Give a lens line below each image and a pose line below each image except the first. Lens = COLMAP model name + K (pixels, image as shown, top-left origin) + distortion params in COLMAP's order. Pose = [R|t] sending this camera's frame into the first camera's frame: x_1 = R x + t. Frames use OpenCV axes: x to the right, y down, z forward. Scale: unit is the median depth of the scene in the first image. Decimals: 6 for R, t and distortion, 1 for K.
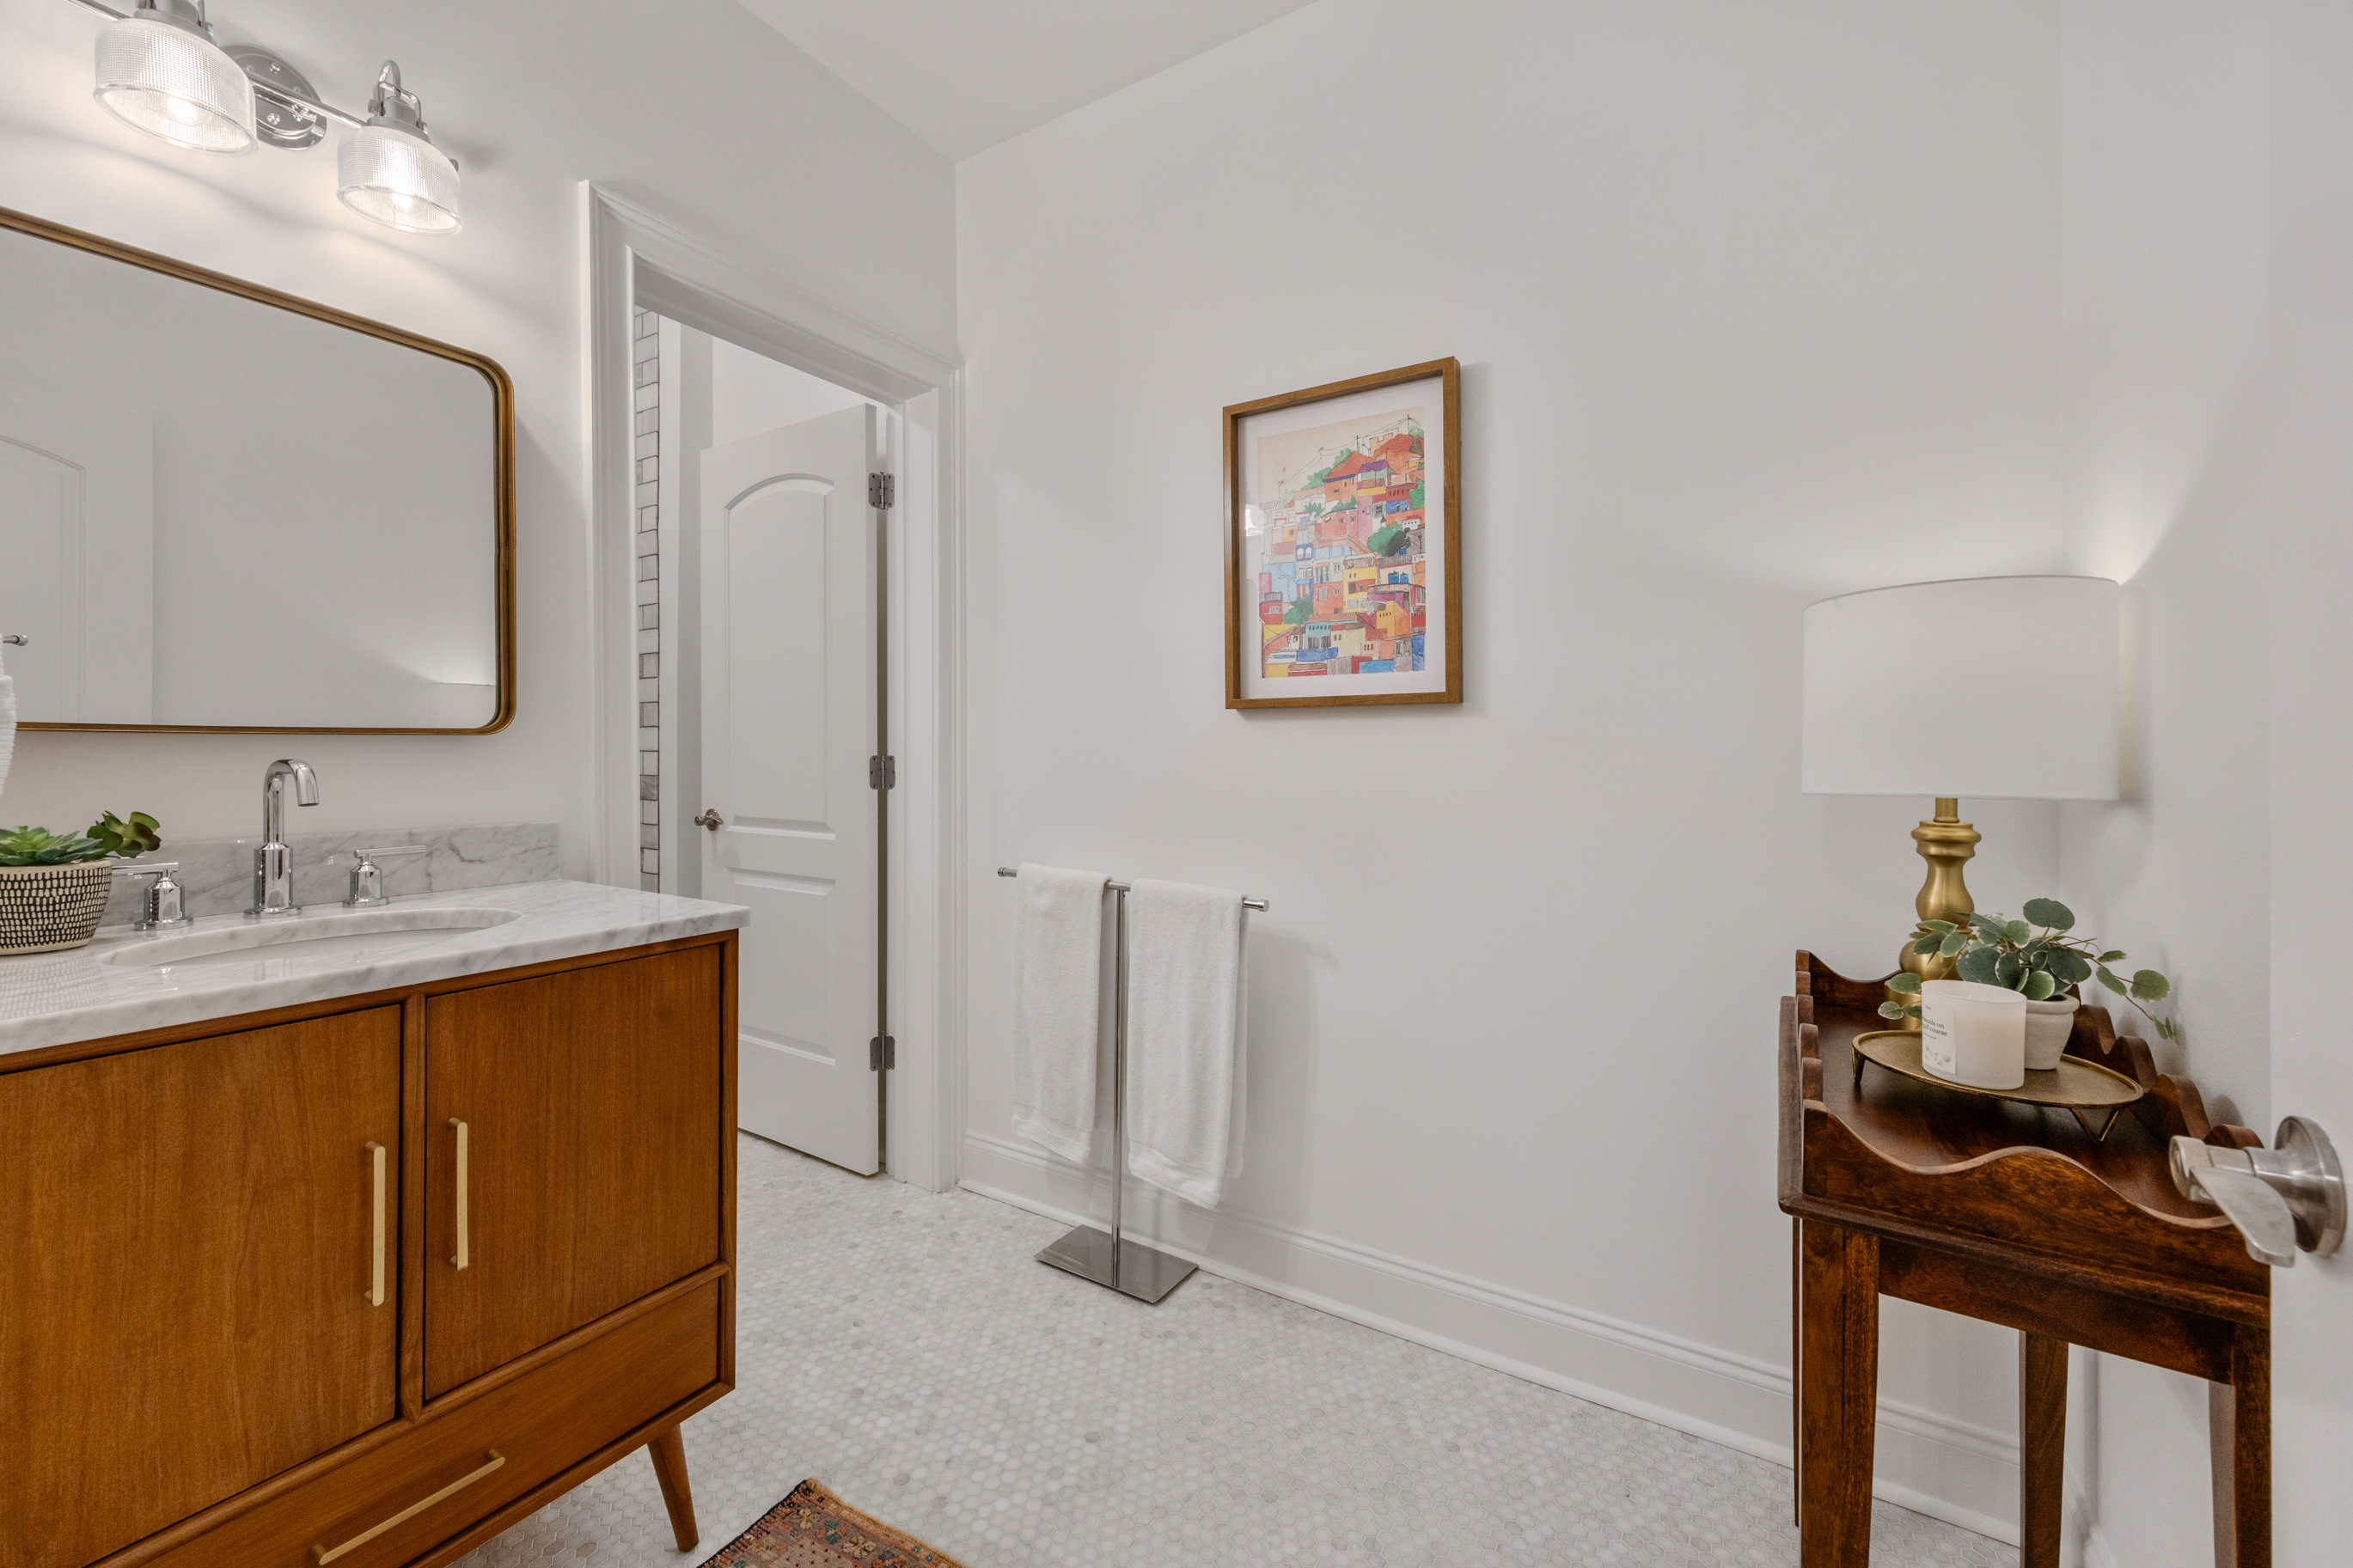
lens RADIAL K [[936.9, 0, 1176.0], [0, 936.9, 751.9], [0, 0, 1]] dist [-0.001033, -0.000009]
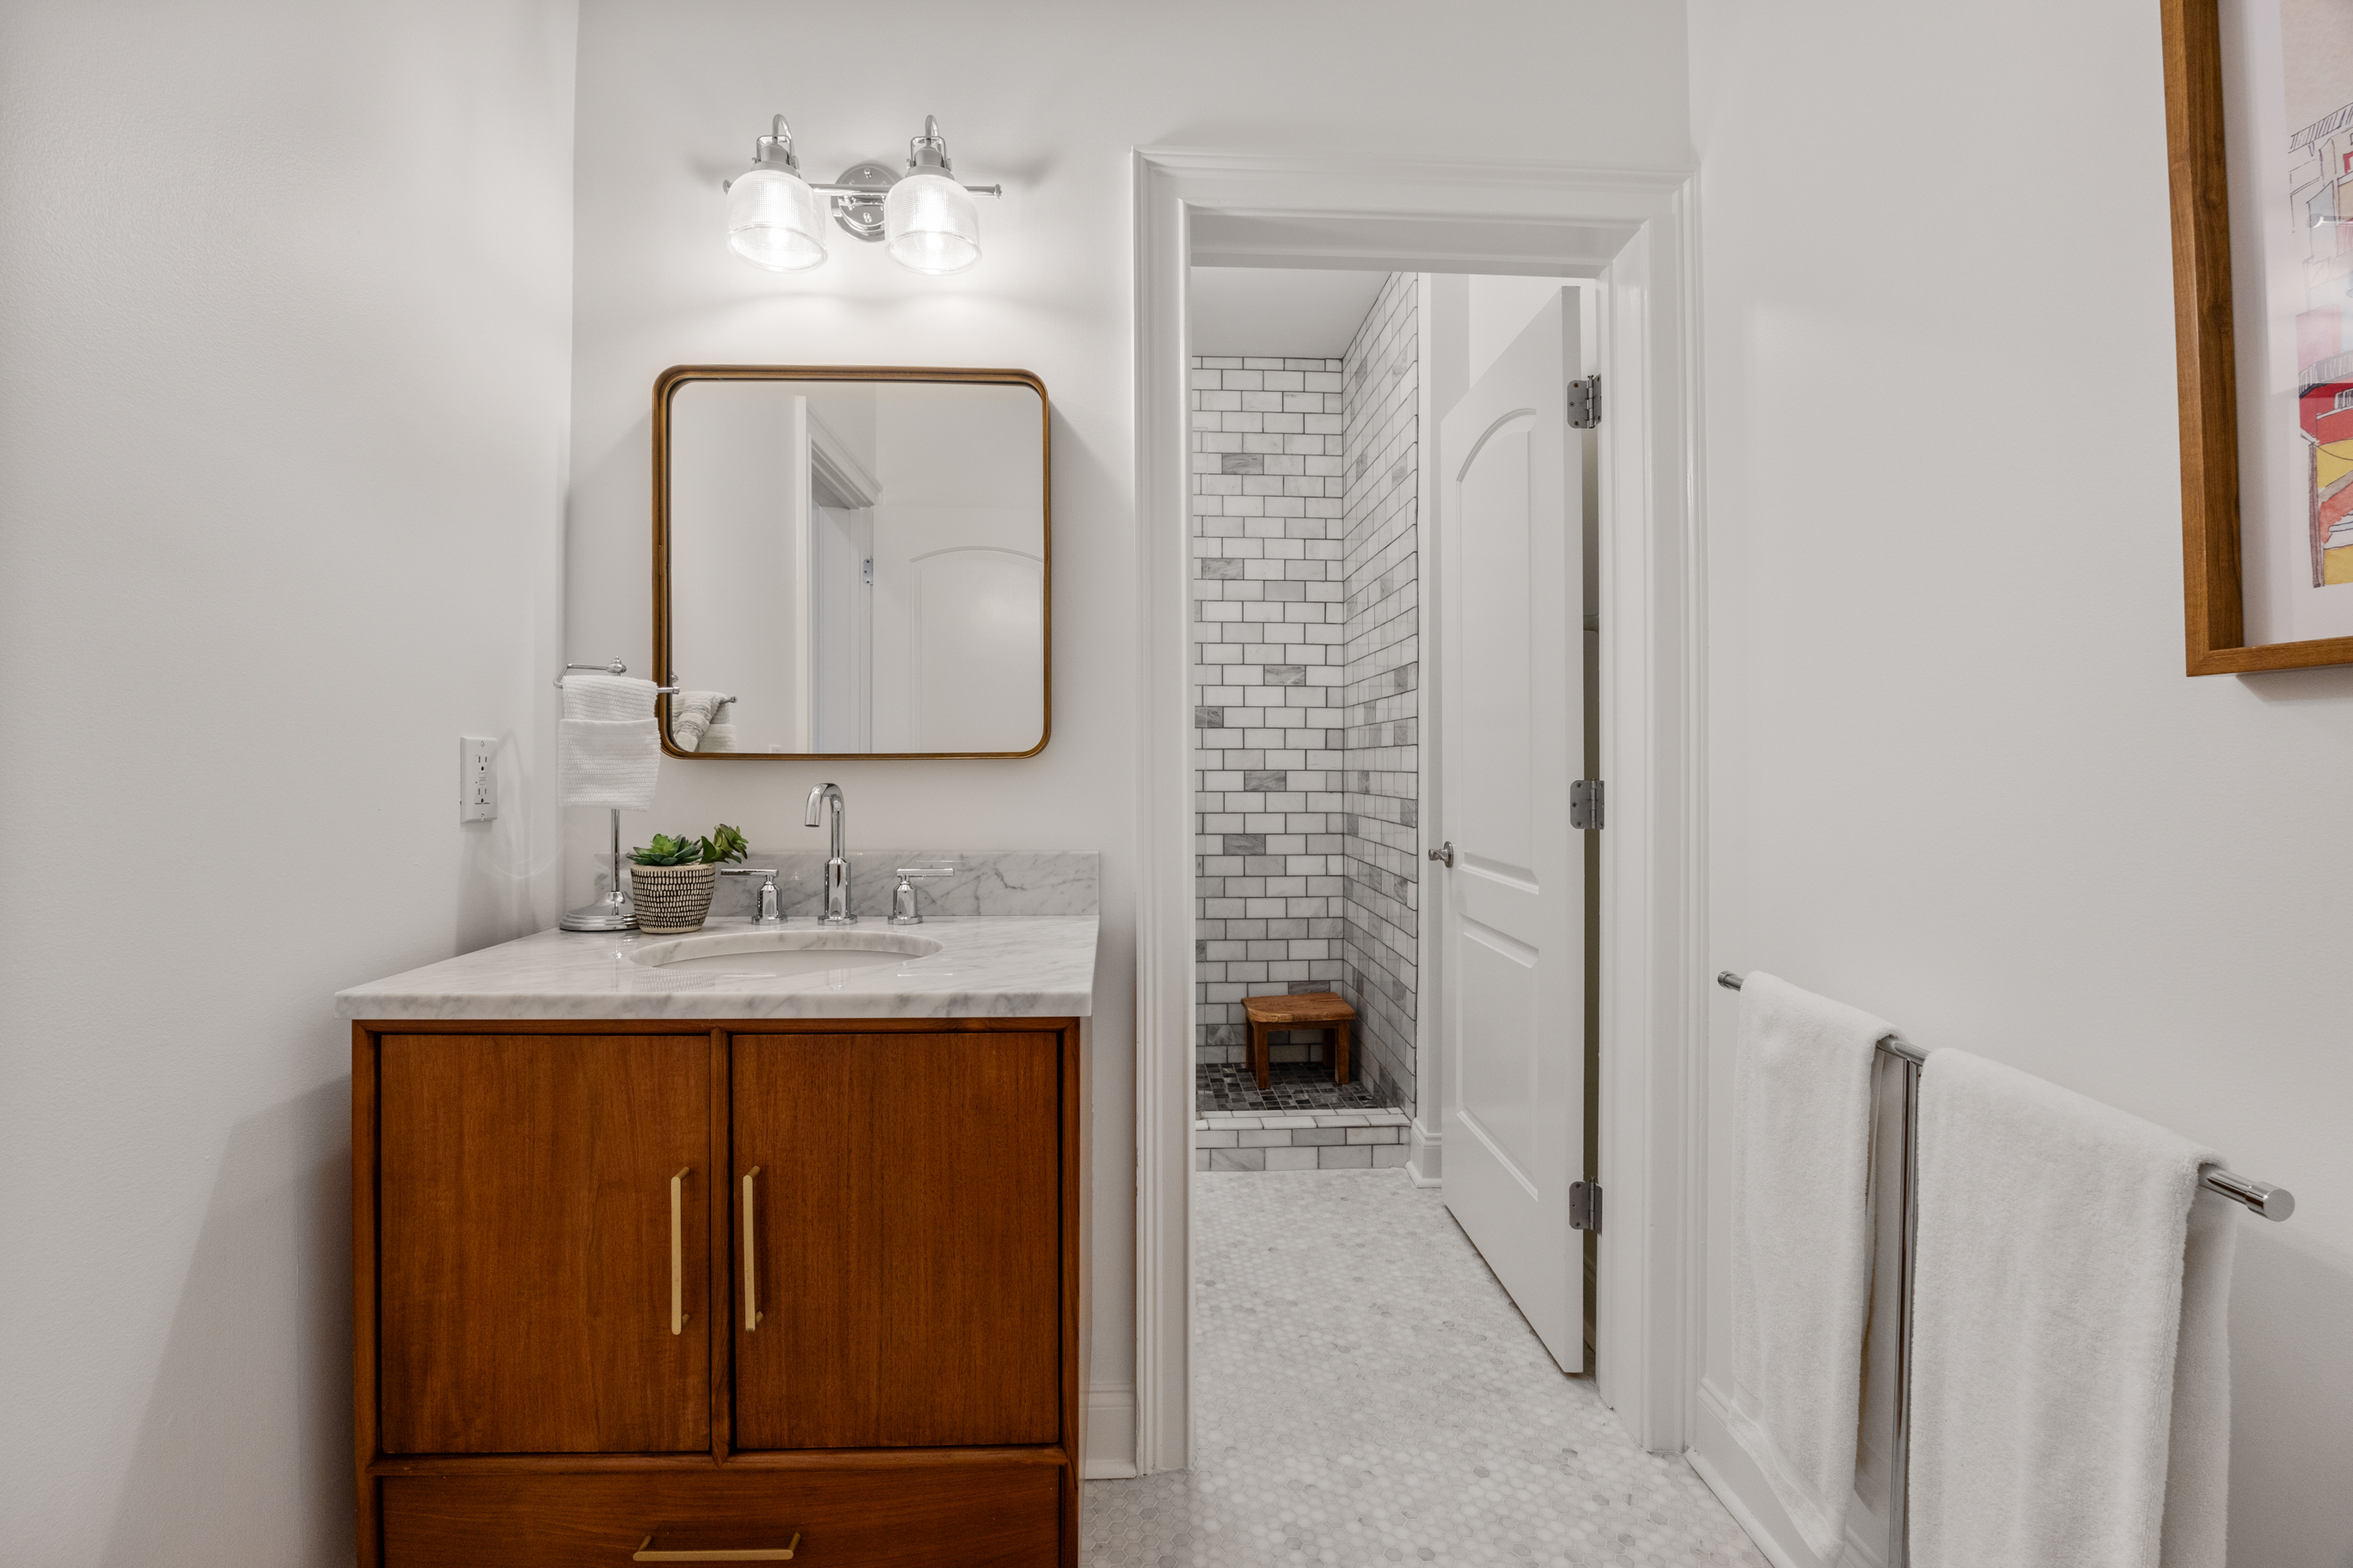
lens RADIAL K [[1011.2, 0, 1172.5], [0, 1011.2, 762.2], [0, 0, 1]] dist [-0.029108, 0.007136]
pose [[0.568490, -0.005569, -0.822671, 0.237124], [-0.000878, 0.999972, -0.007376, -0.007503], [0.822690, 0.004916, 0.568470, 0.607245]]
